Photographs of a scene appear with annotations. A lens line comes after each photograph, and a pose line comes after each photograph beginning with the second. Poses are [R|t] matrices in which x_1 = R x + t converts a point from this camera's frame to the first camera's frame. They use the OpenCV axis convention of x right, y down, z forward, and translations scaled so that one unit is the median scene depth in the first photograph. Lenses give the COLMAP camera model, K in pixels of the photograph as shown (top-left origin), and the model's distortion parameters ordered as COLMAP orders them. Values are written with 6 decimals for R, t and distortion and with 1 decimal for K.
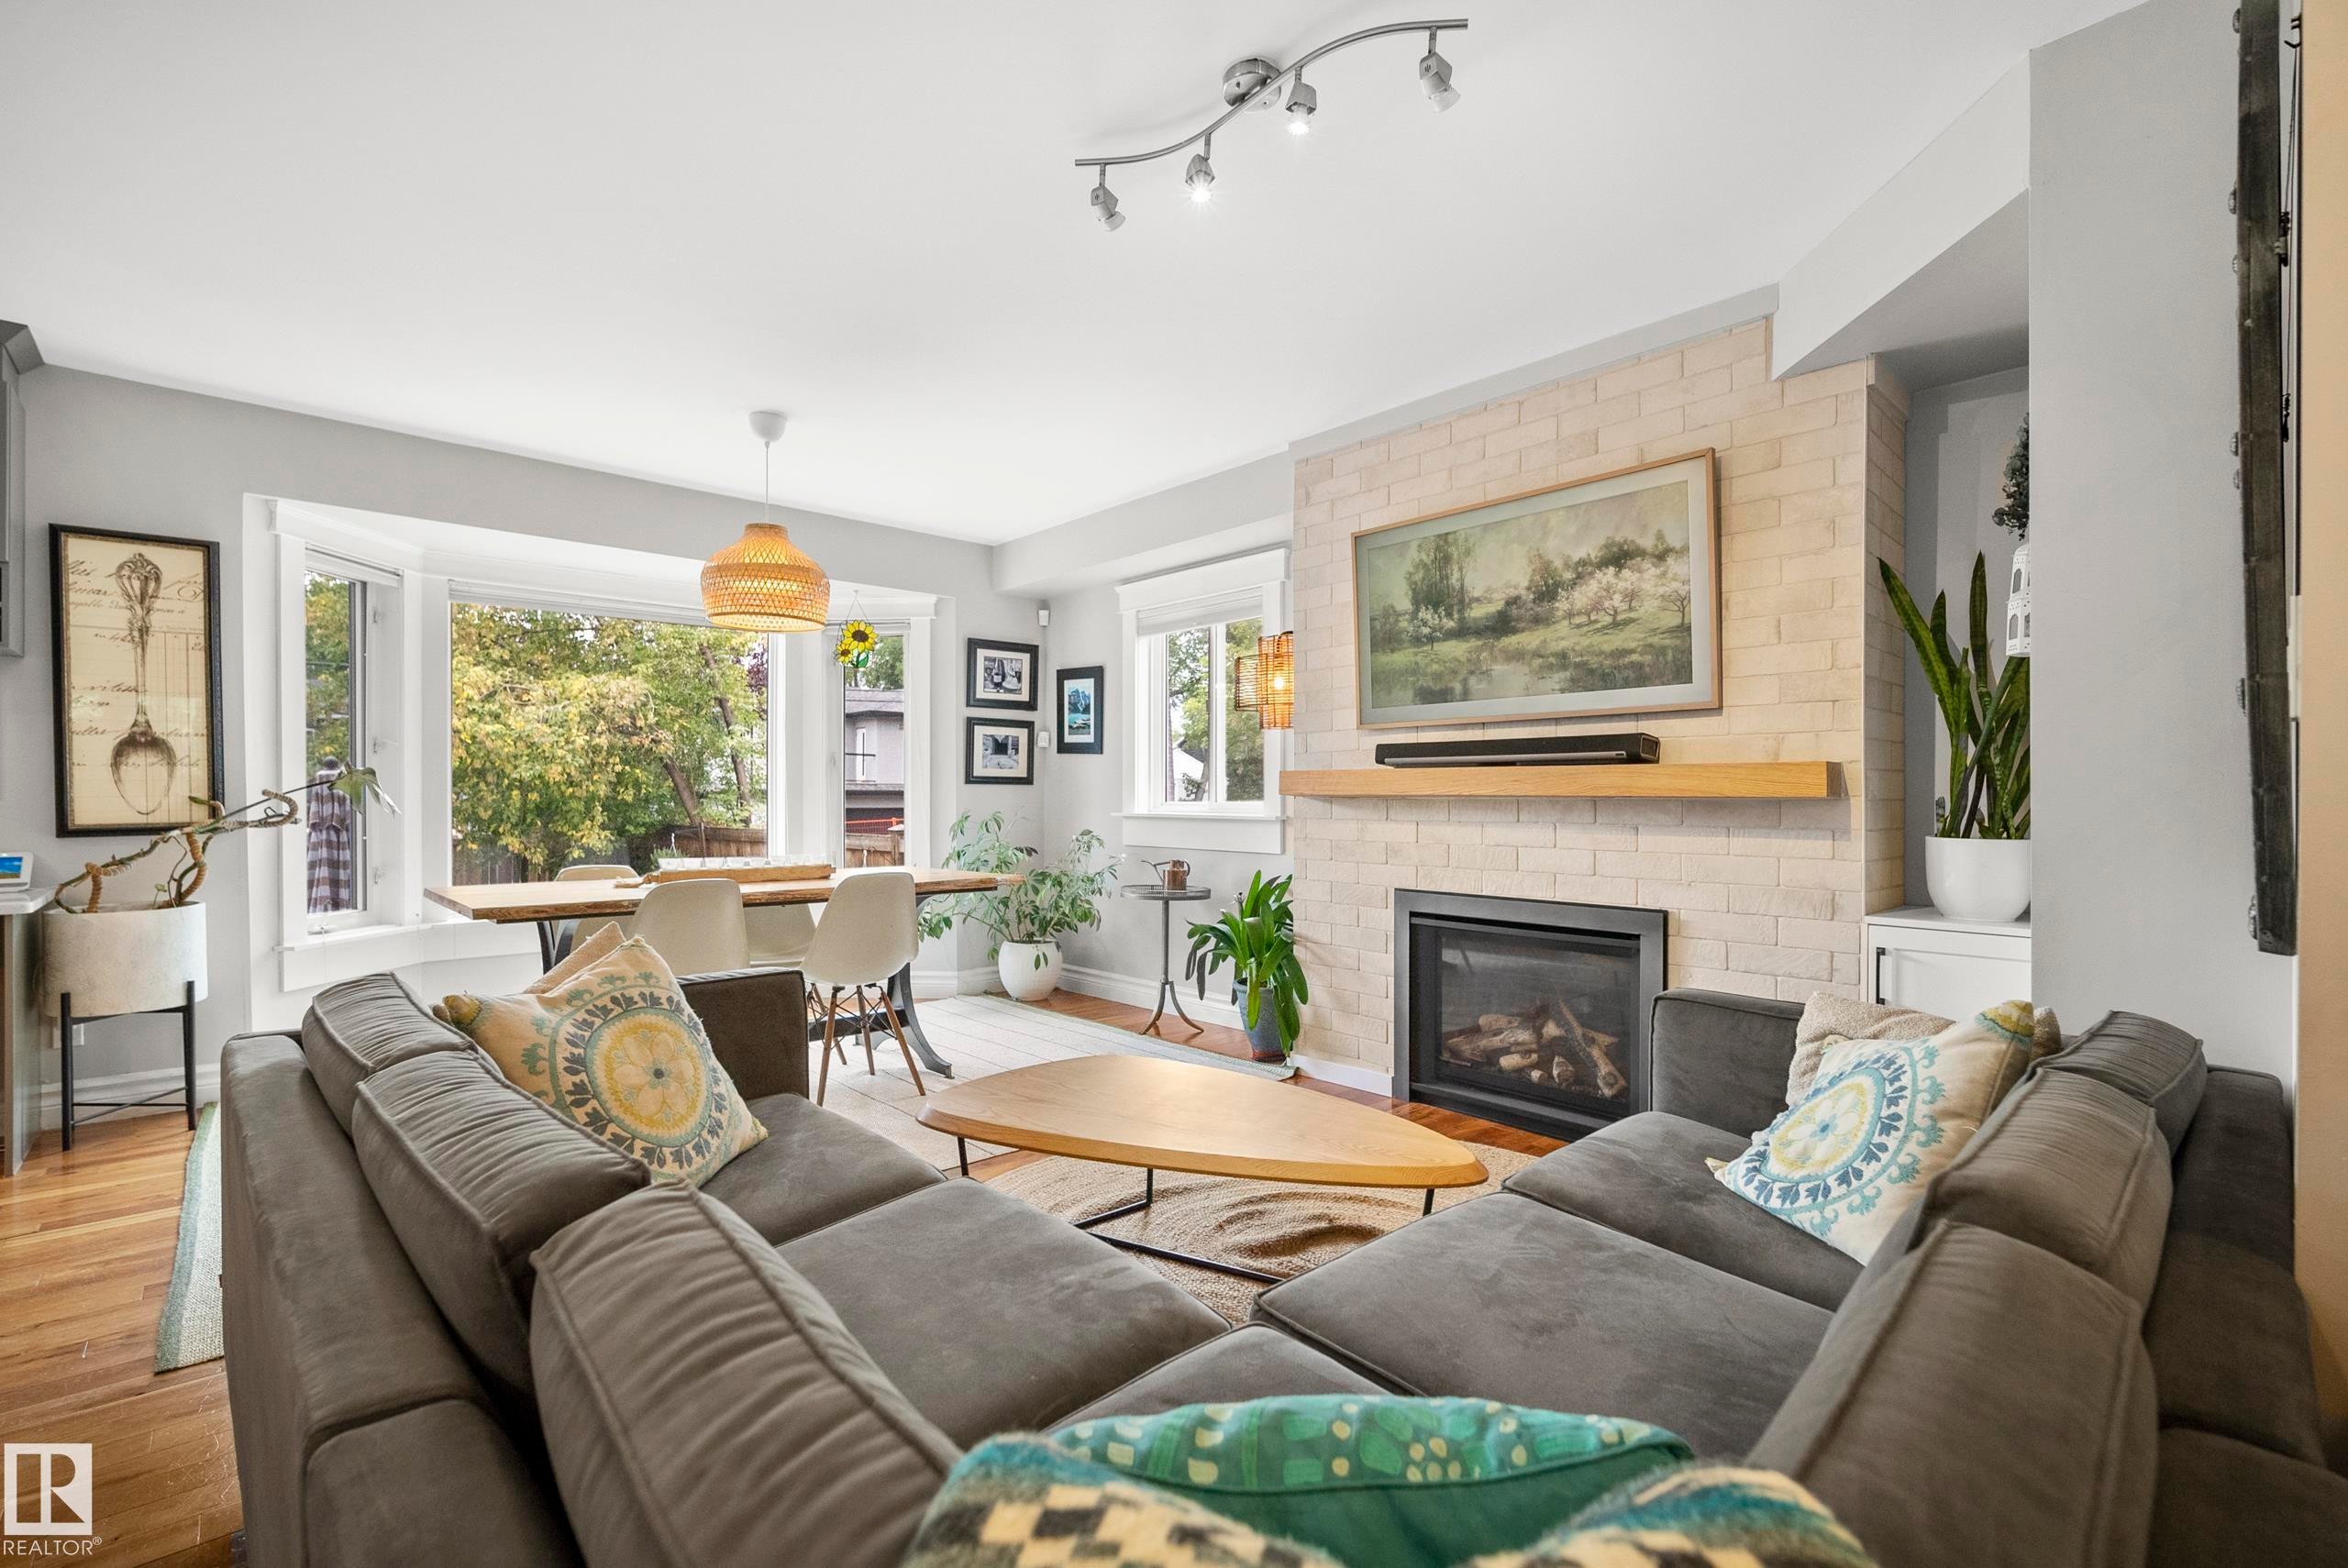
lens RADIAL K [[1021.5, 0, 1179.5], [0, 1021.5, 793.1], [0, 0, 1]] dist [-0.009274, 0.001299]
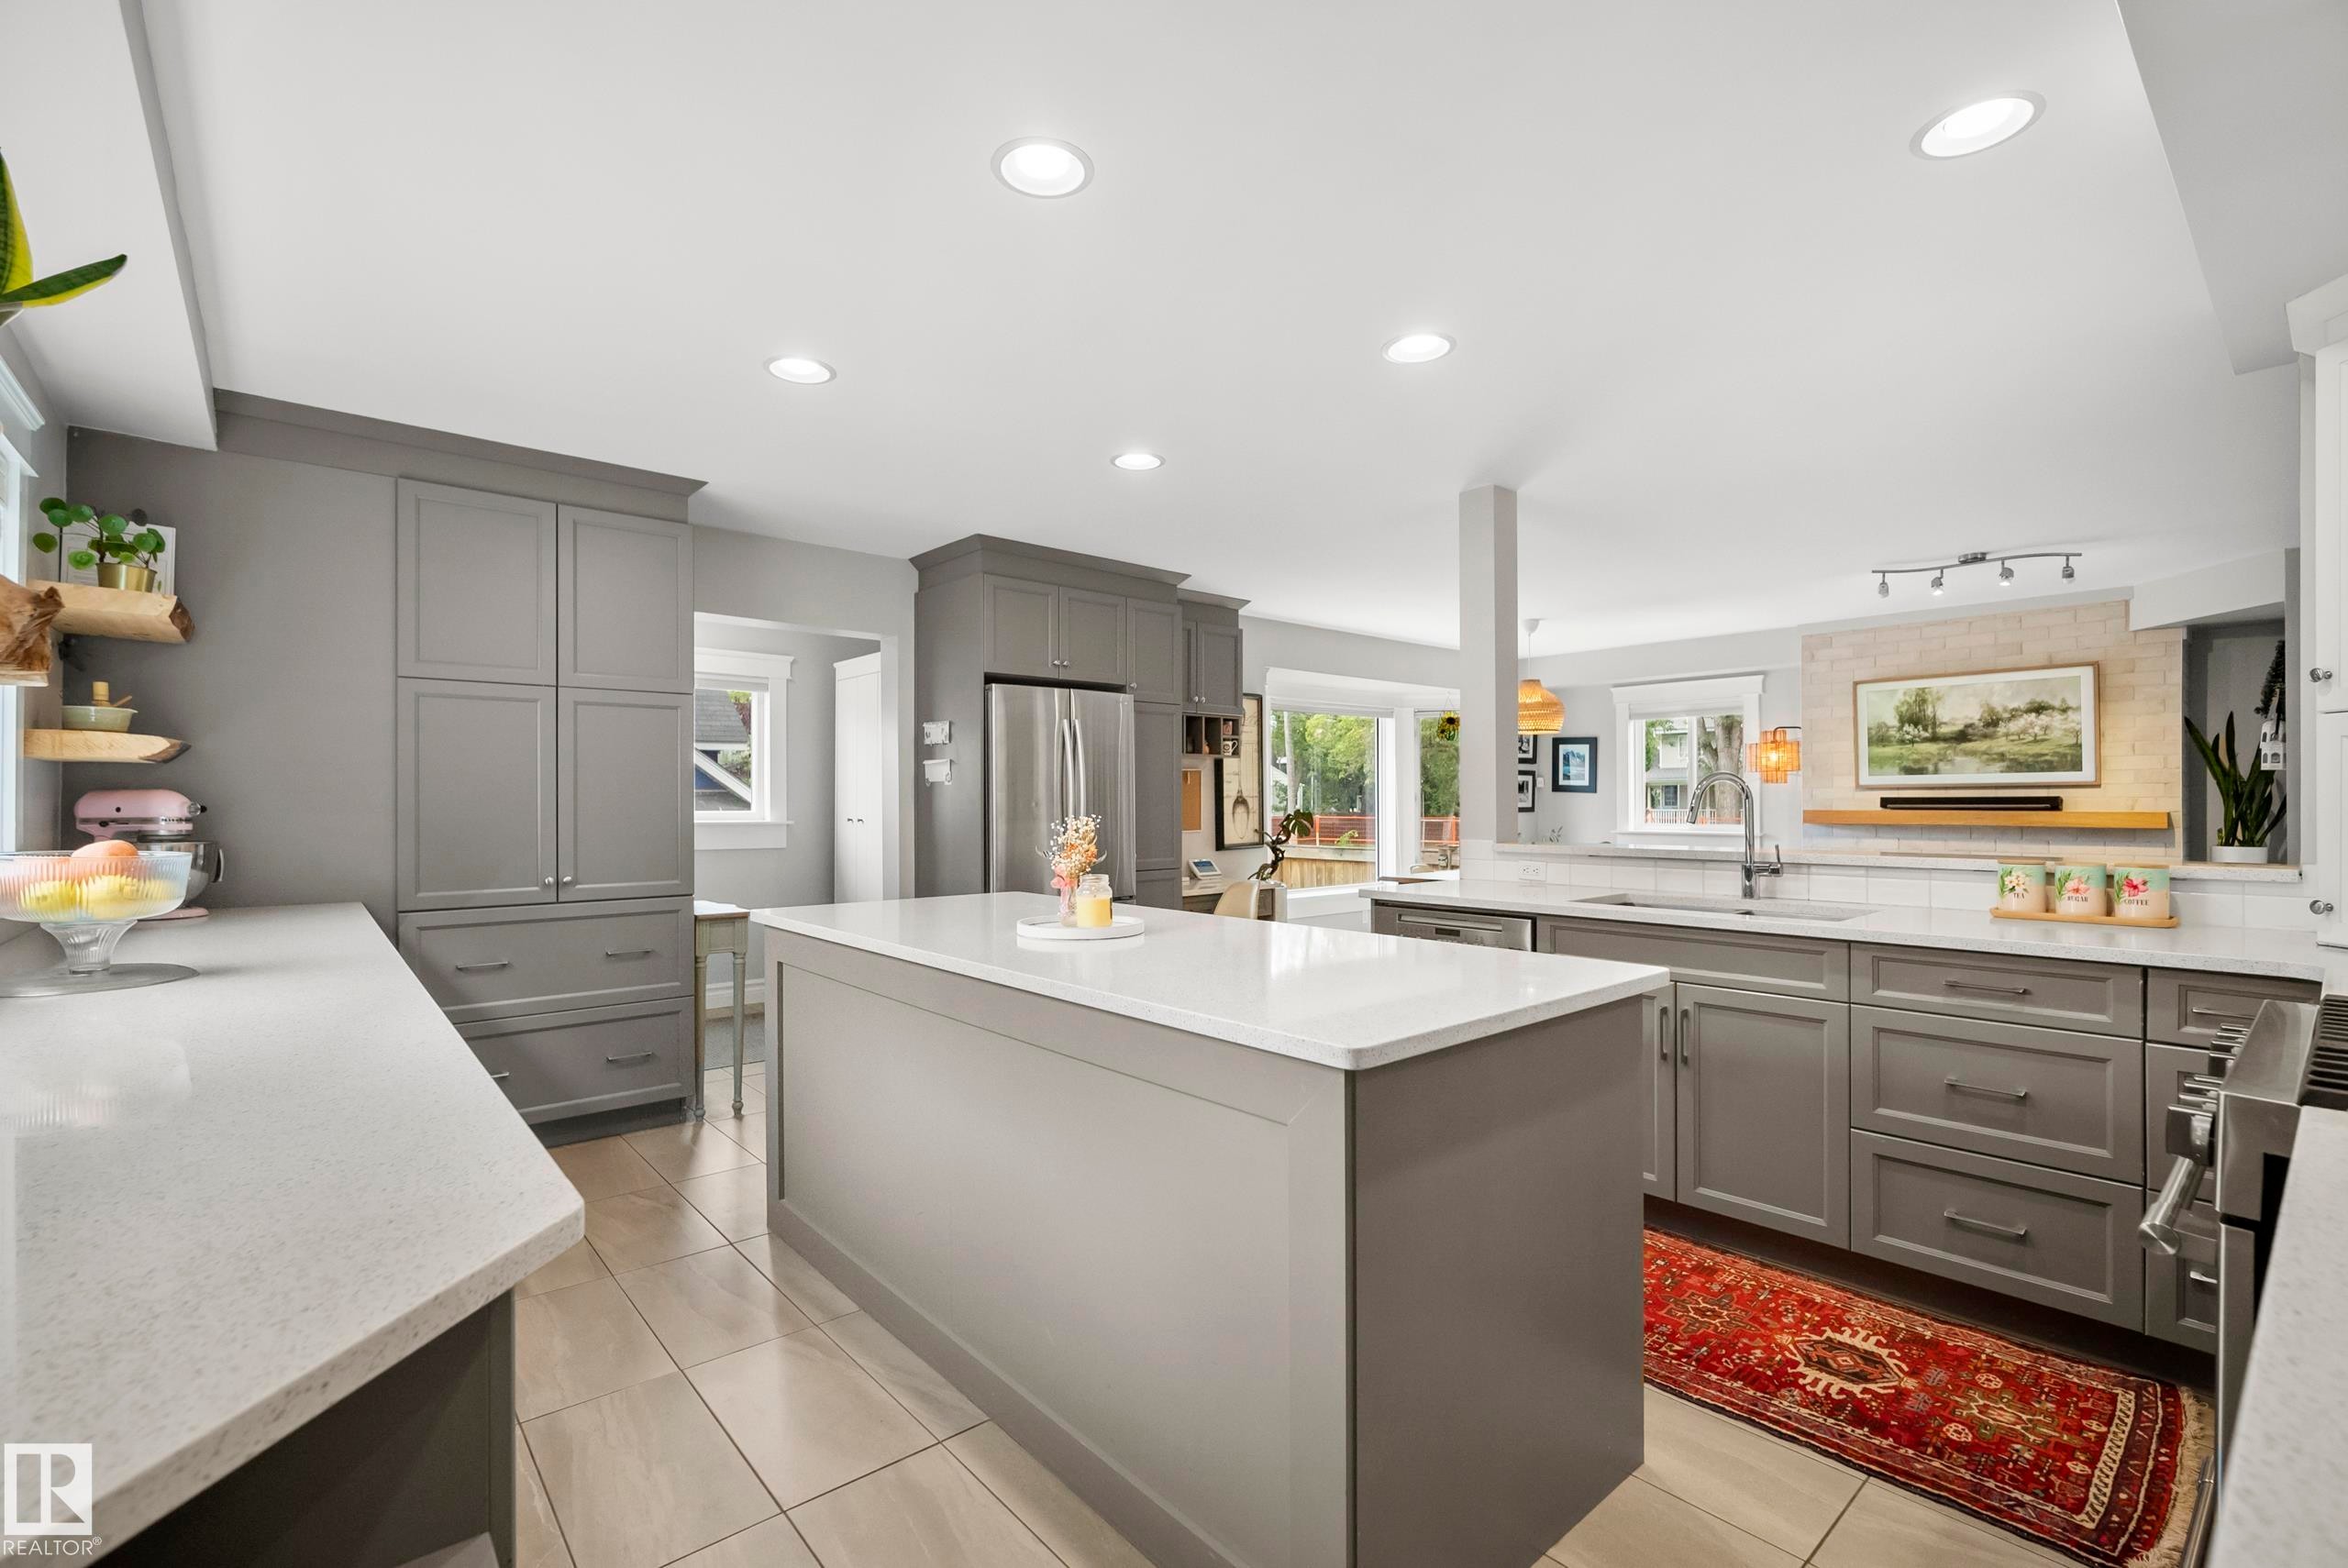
lens RADIAL K [[1021.5, 0, 1167.9], [0, 1021.5, 795.9], [0, 0, 1]] dist [-0.009274, 0.001299]
pose [[0.999486, -0.007366, -0.031197, -1.167852], [0.007396, 0.999972, 0.000819, -0.067516], [0.031190, -0.001049, 0.999513, -1.011809]]
